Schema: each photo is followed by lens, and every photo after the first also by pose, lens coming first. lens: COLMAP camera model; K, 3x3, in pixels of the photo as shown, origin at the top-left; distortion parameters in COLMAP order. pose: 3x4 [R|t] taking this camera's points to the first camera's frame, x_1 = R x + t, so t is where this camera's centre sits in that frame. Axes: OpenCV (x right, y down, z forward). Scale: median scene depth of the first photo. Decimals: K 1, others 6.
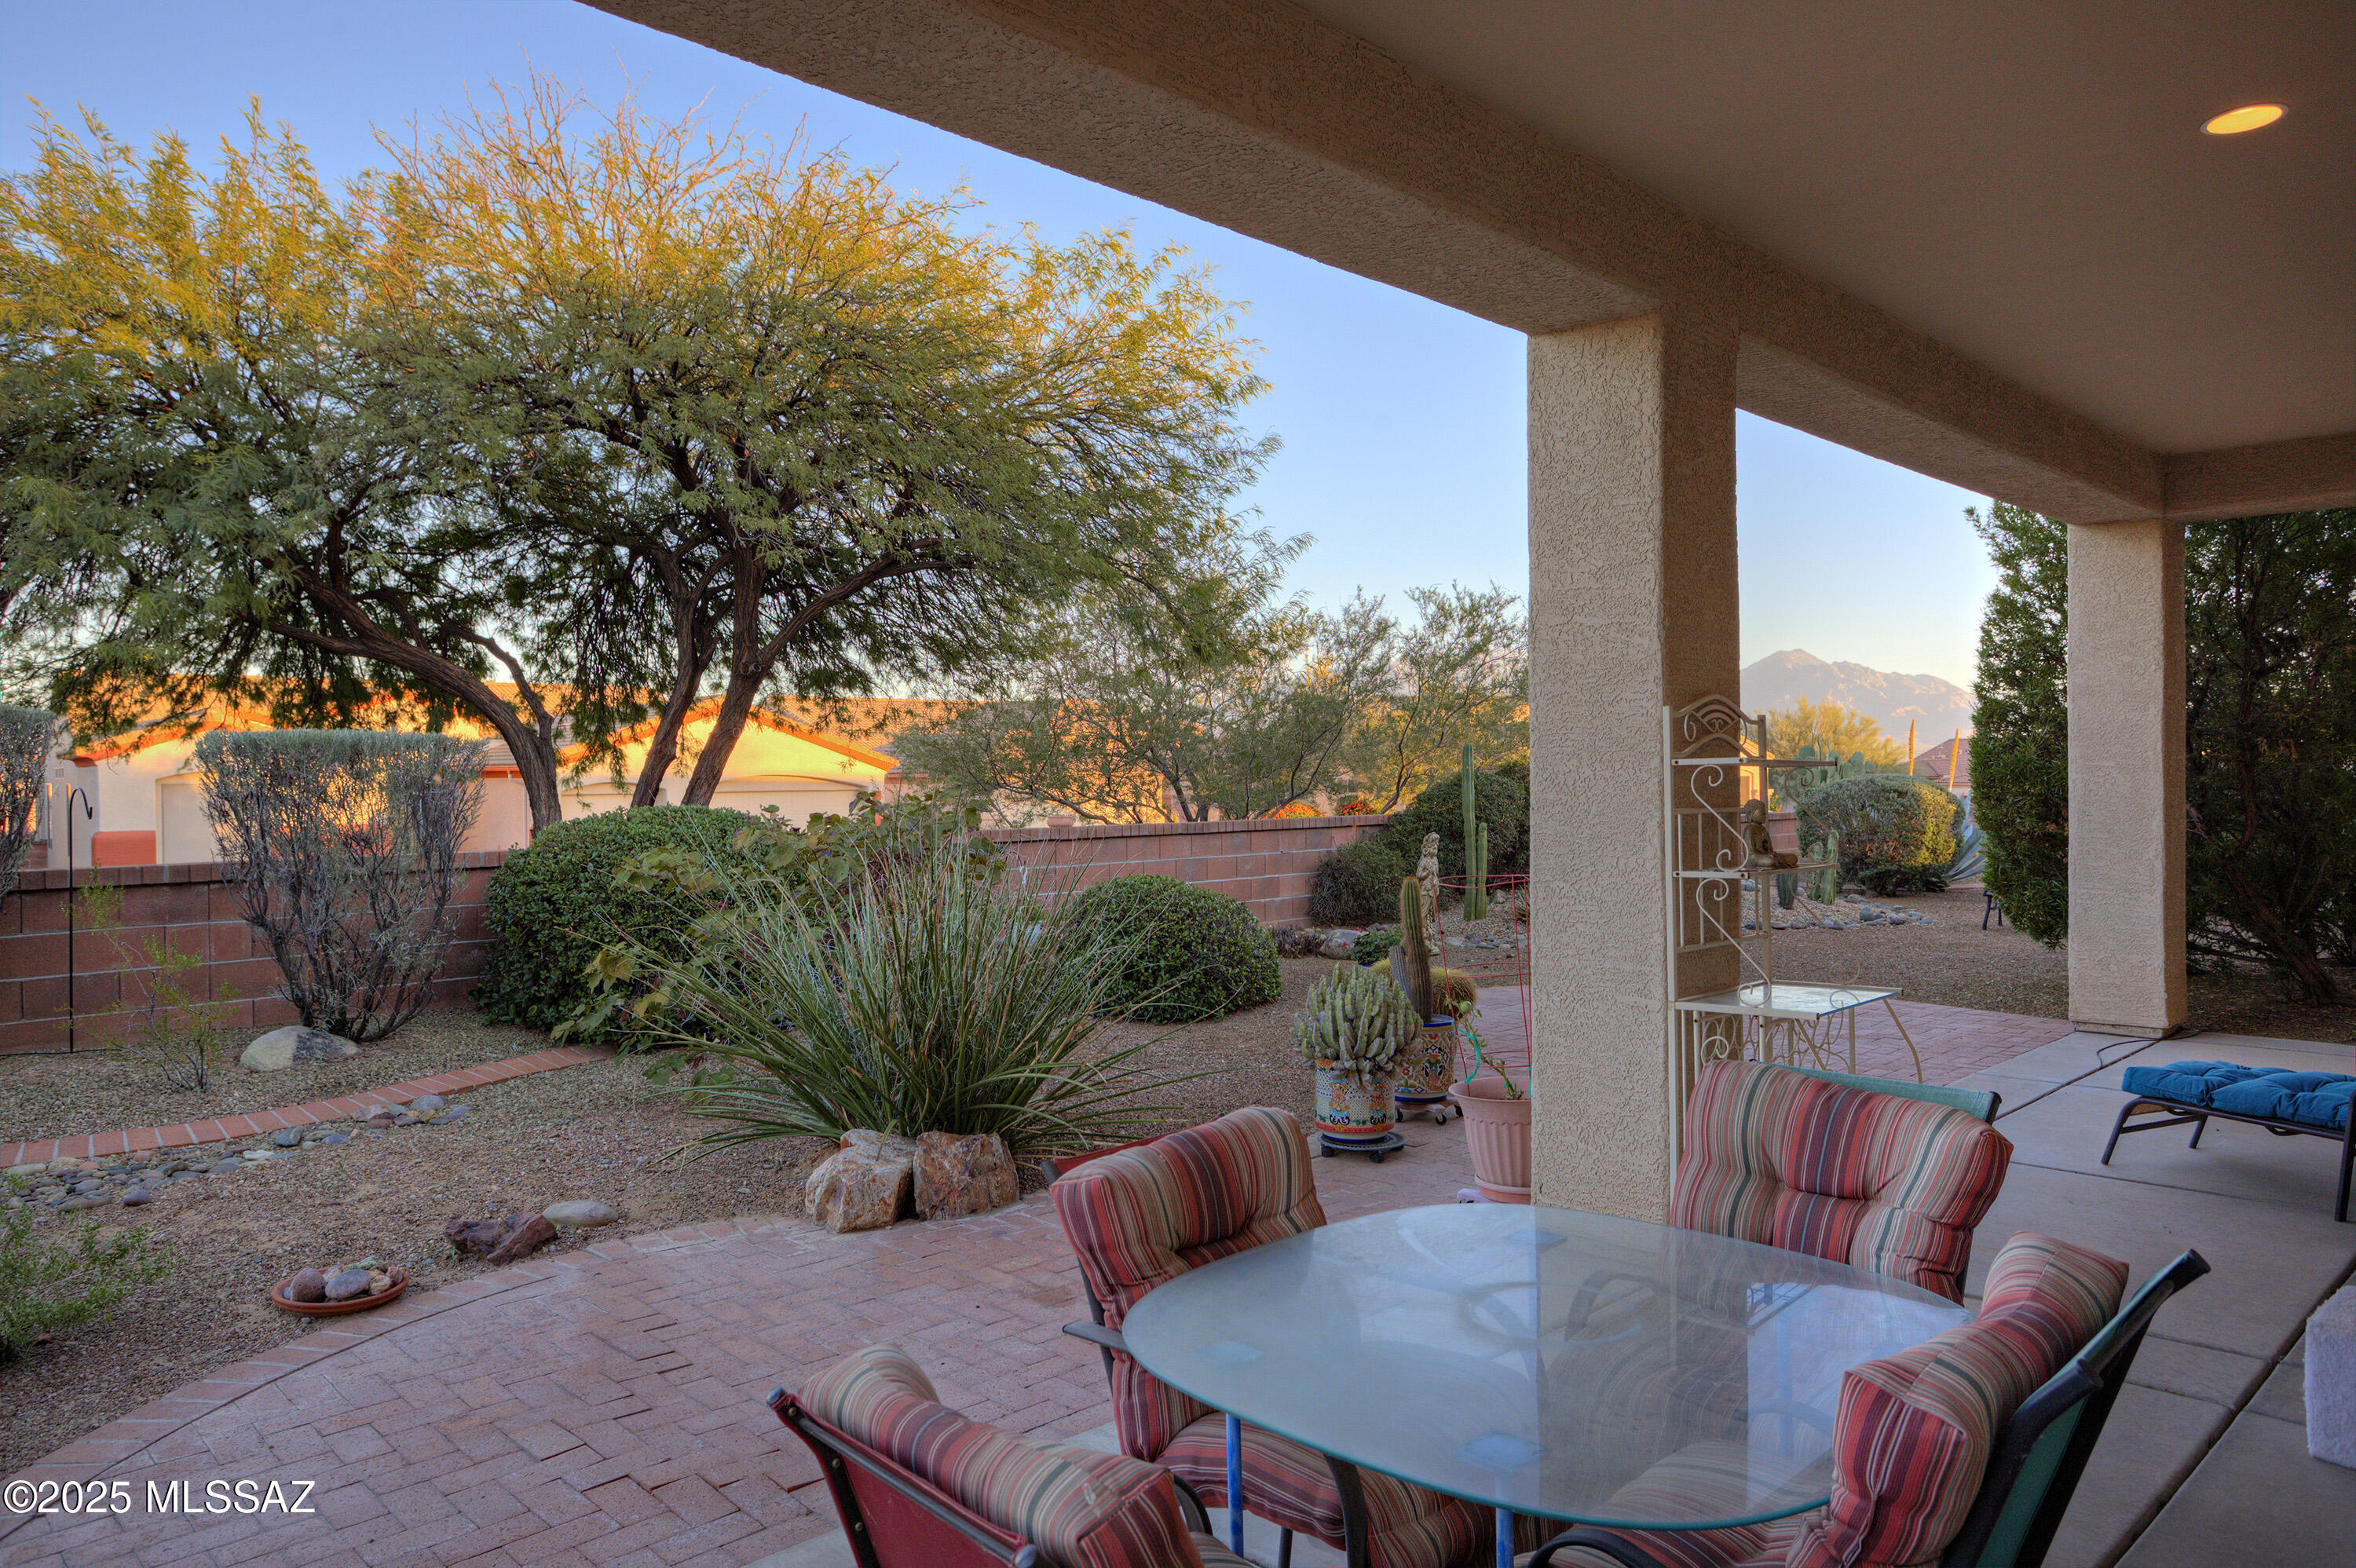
lens RADIAL K [[1574.4, 0, 1176.9], [0, 1574.4, 777.0], [0, 0, 1]] dist [-0.004763, -0.000109]
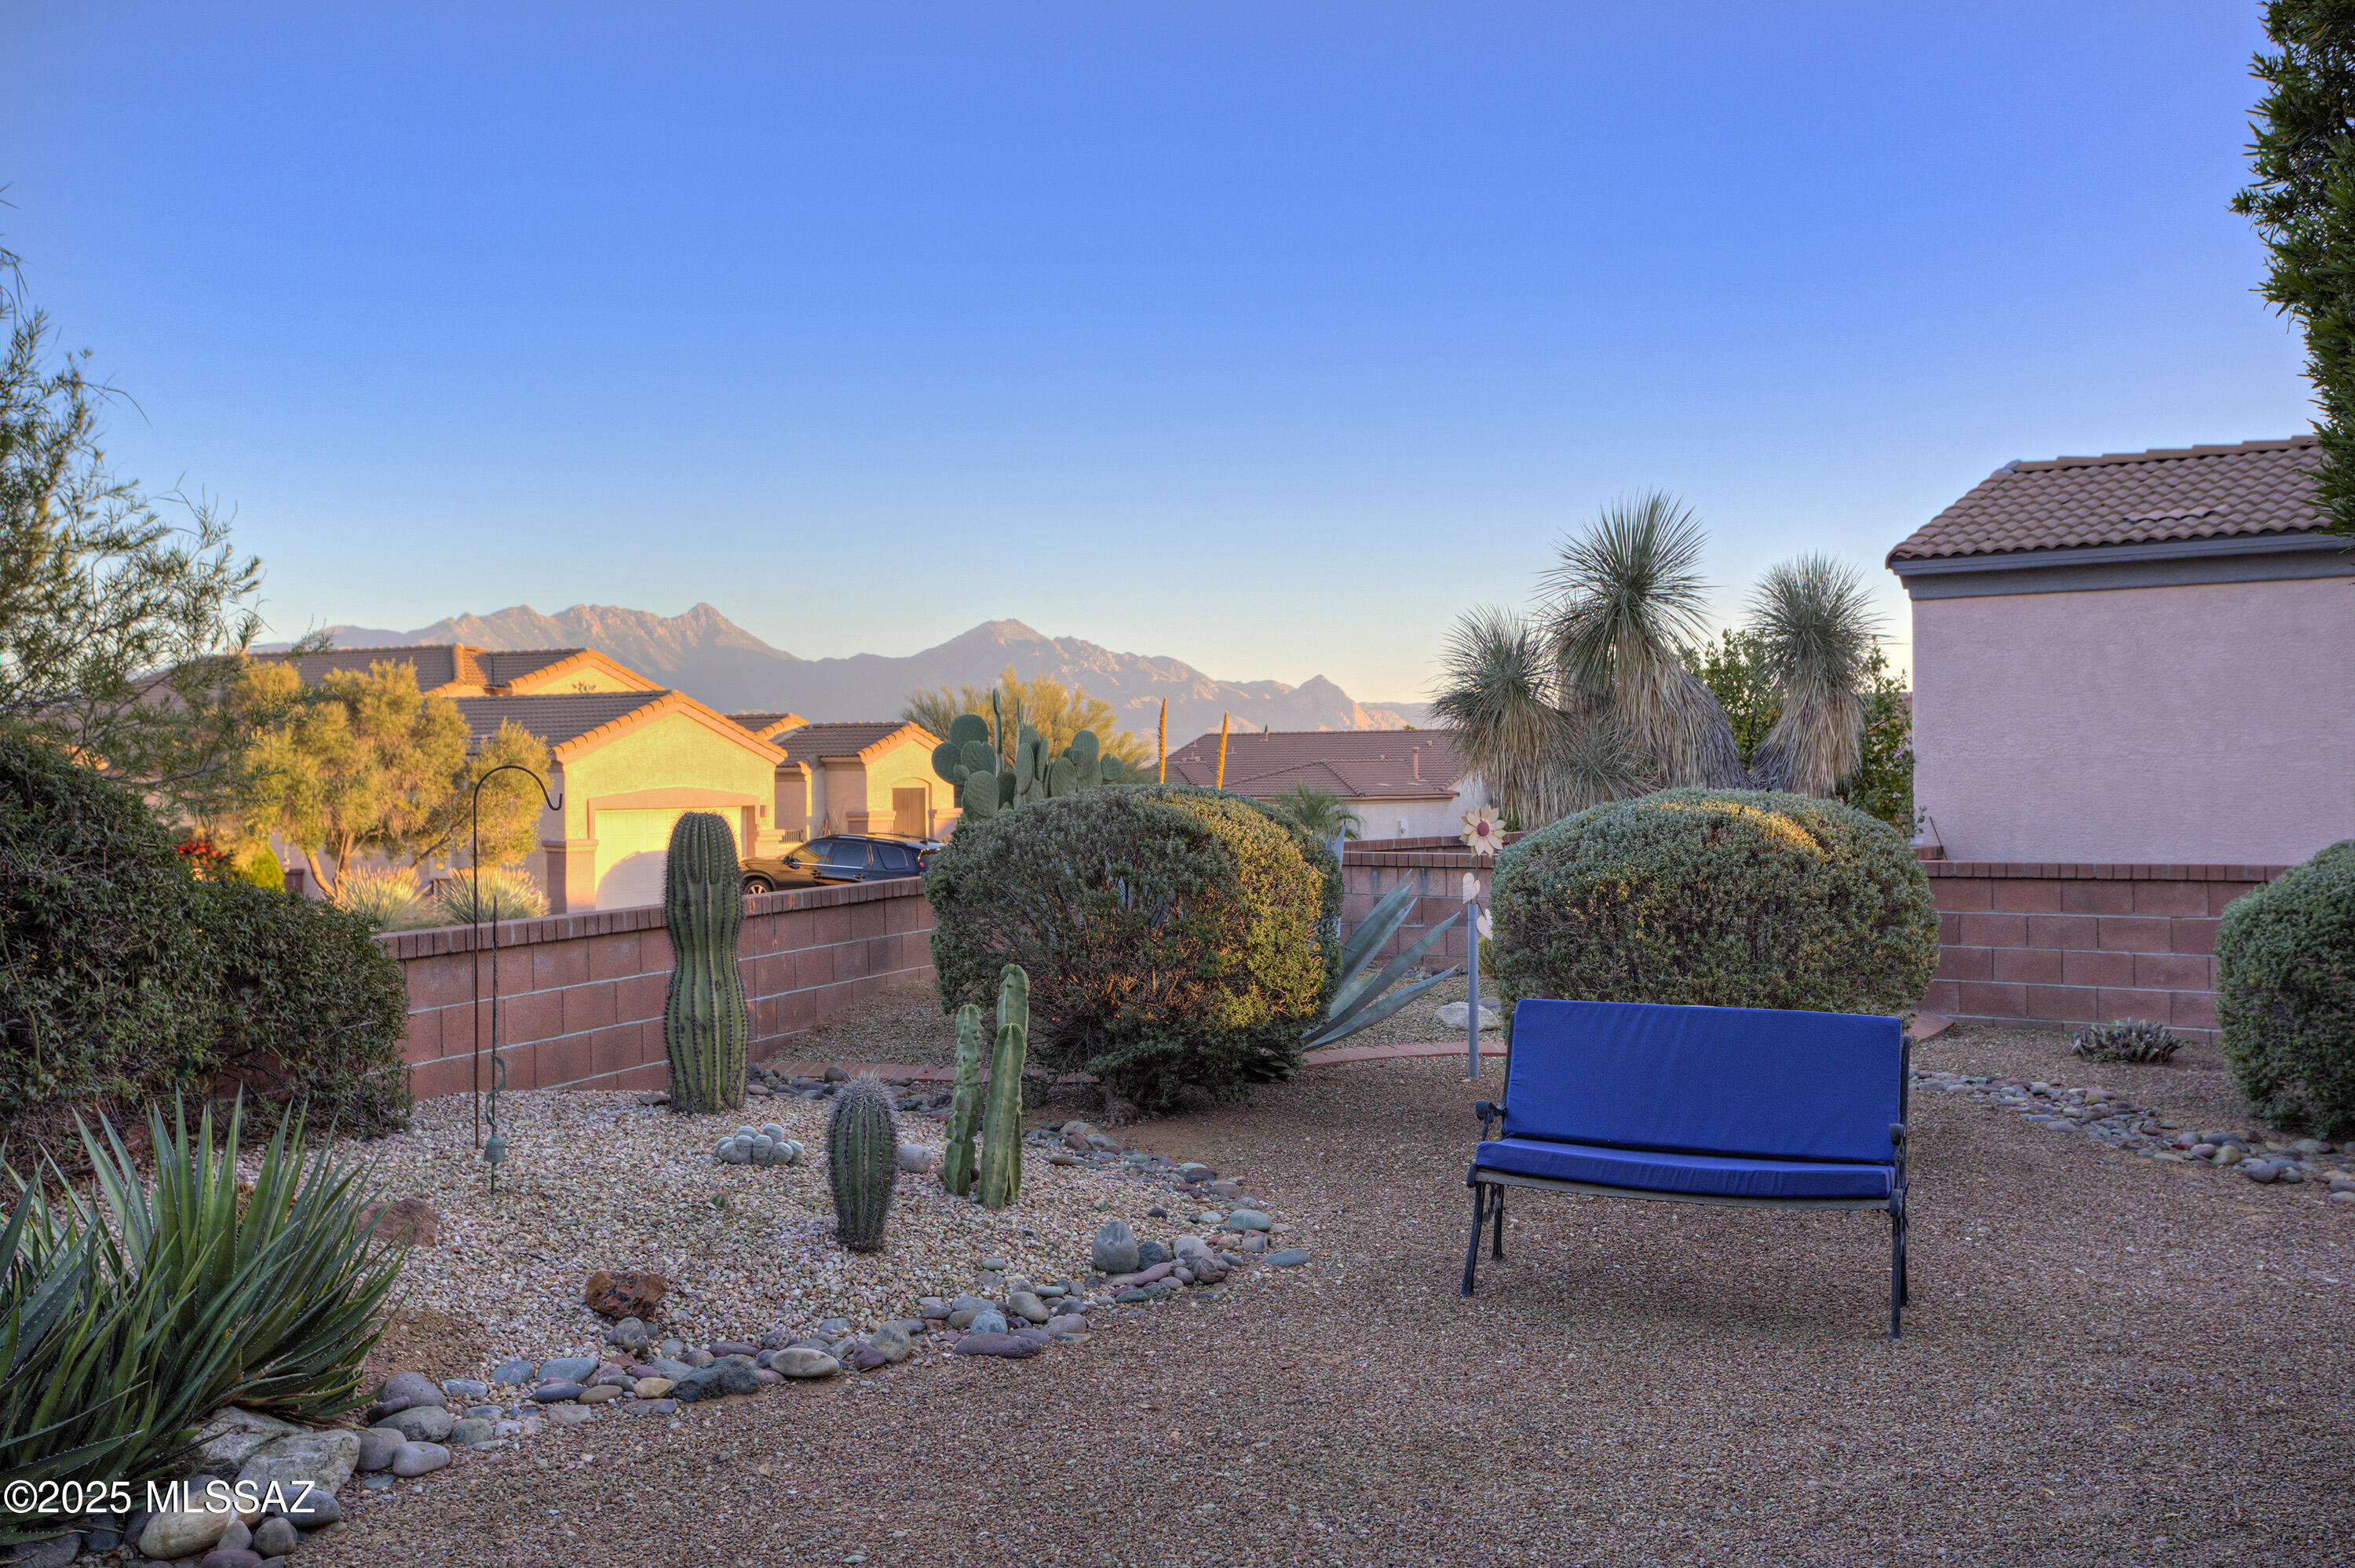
lens RADIAL K [[2153.5, 0, 1177.7], [0, 2153.5, 781.9], [0, 0, 1]] dist [-0.010825, 0.000000]
pose [[0.899920, -0.003466, 0.436042, 0.249681], [0.005141, 0.999983, -0.002661, -0.001489], [-0.436025, 0.004637, 0.899923, 0.576510]]
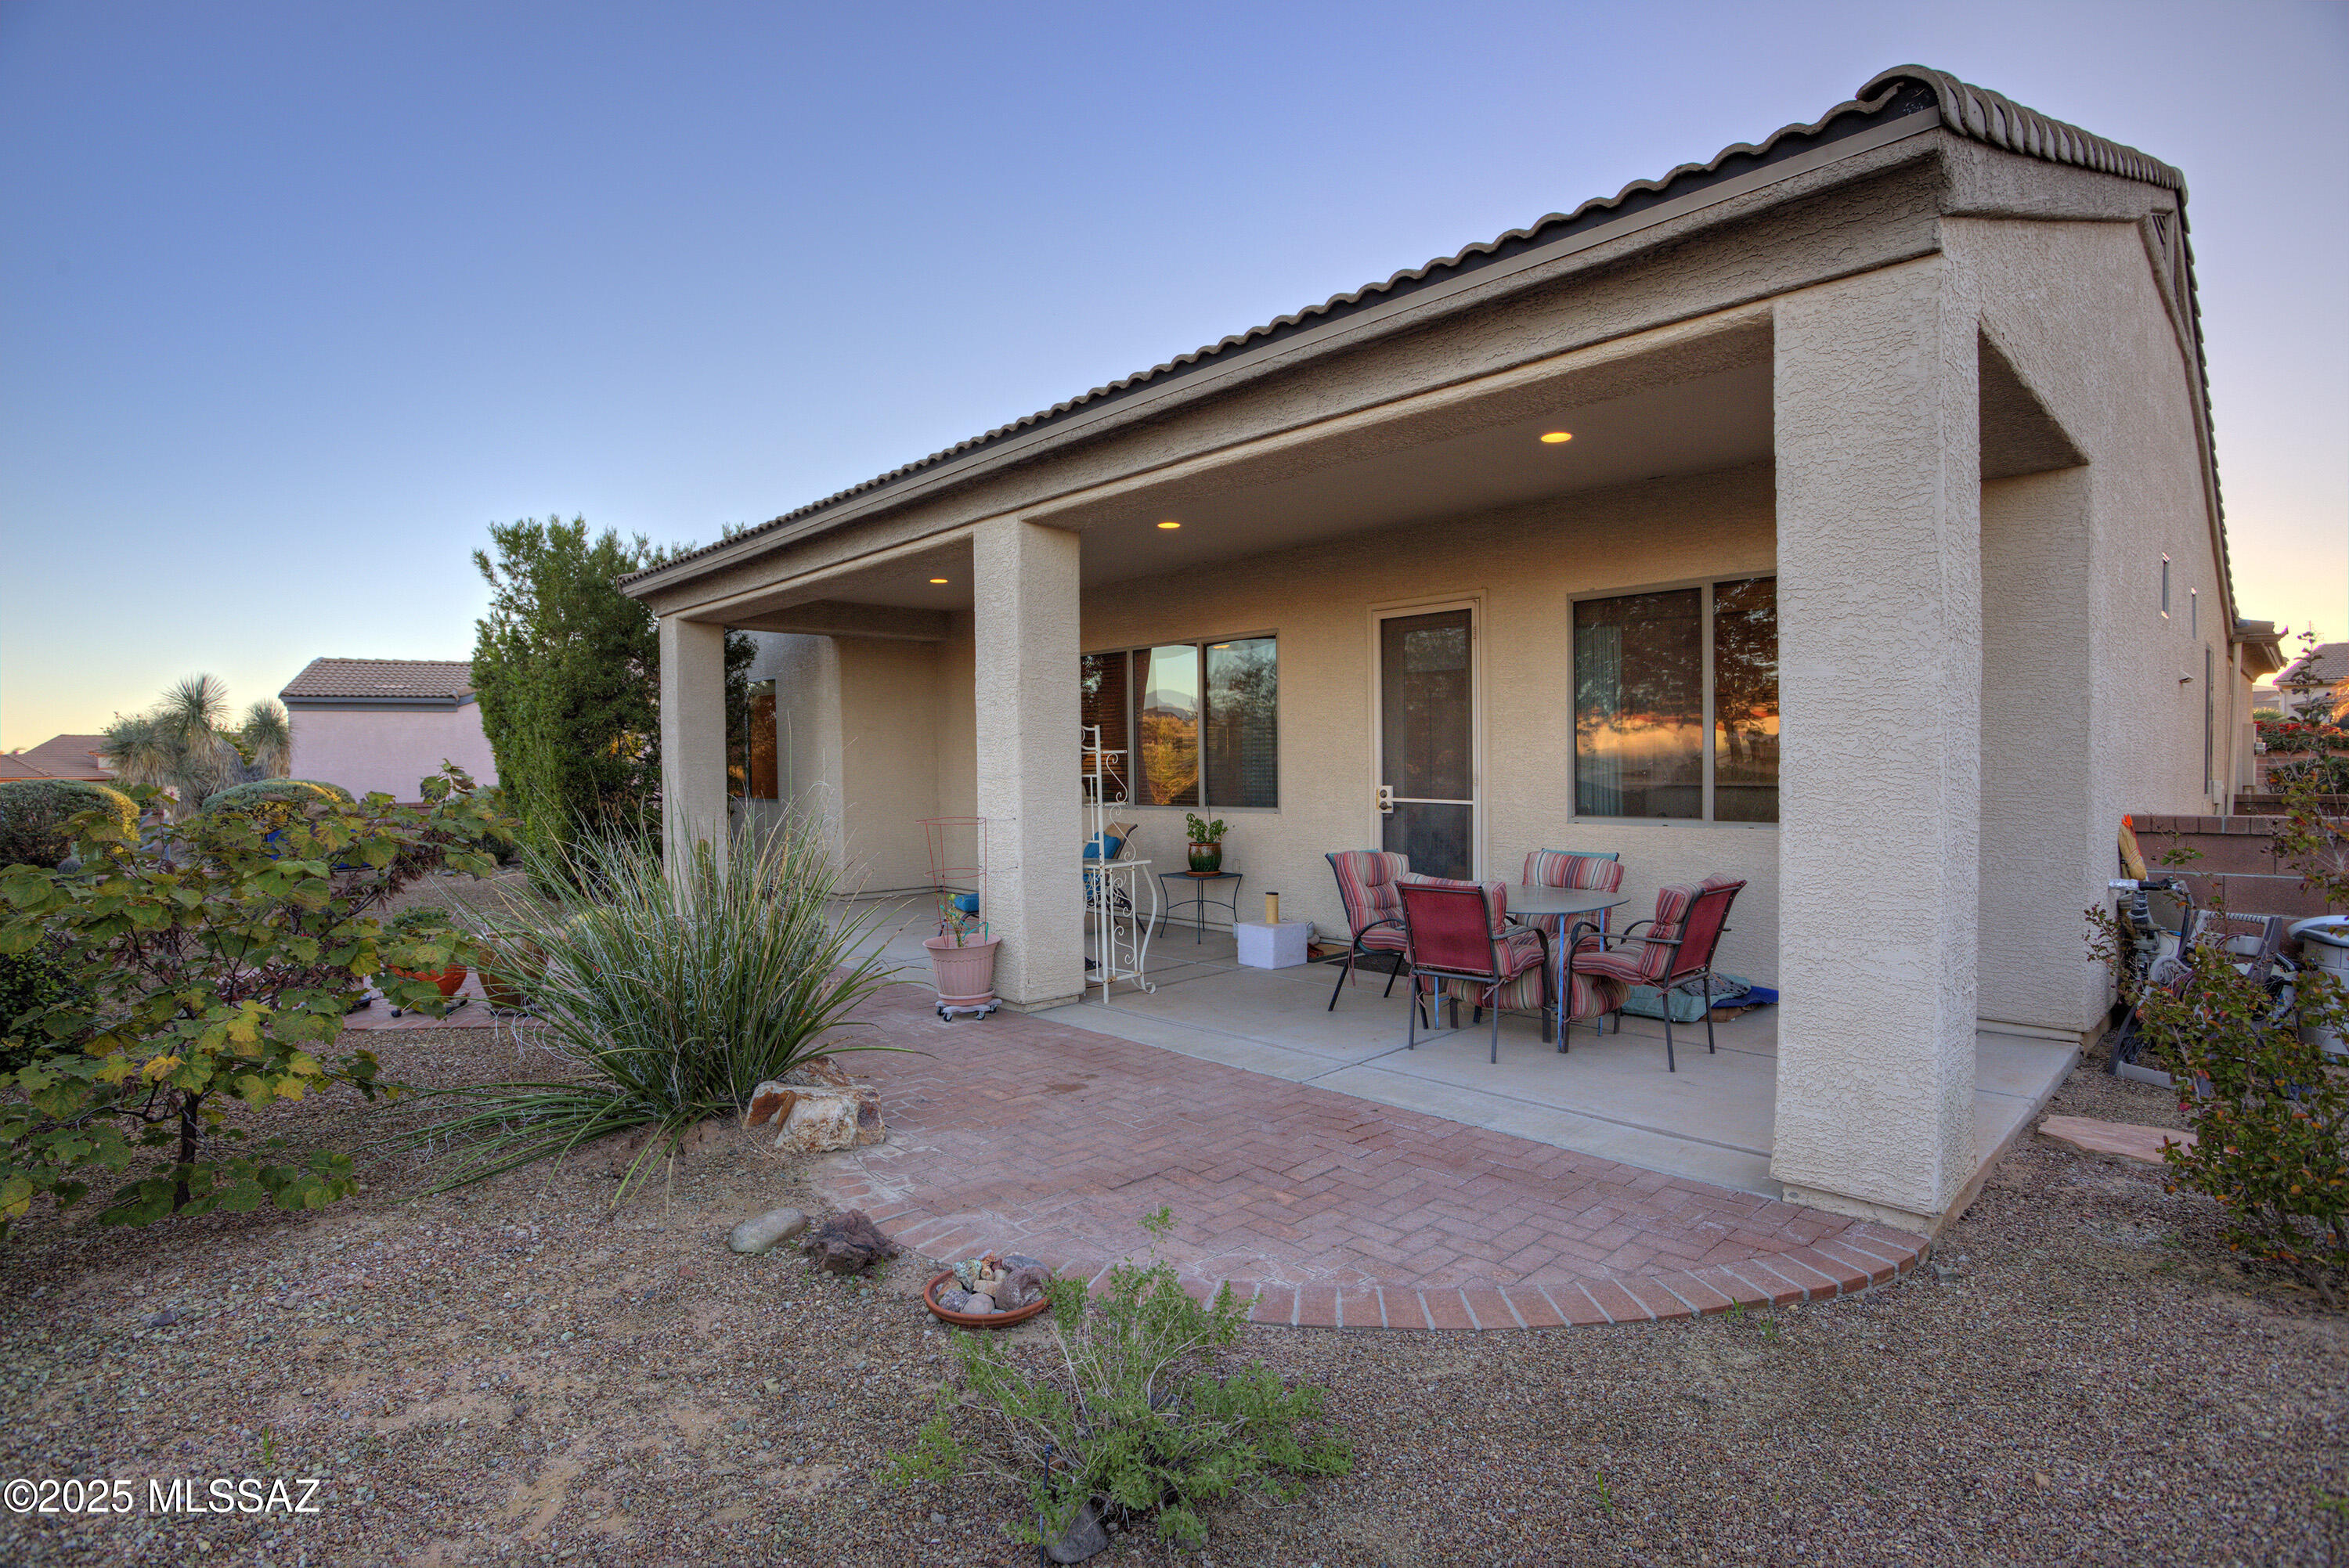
lens RADIAL K [[1104.3, 0, 1174.5], [0, 1104.3, 784.0], [0, 0, 1]] dist [-0.001445, -0.000071]
pose [[0.022764, -0.010222, 0.999689, -0.301665], [0.012107, 0.999877, 0.009948, 0.004894], [-0.999668, 0.011877, 0.022885, 0.223017]]
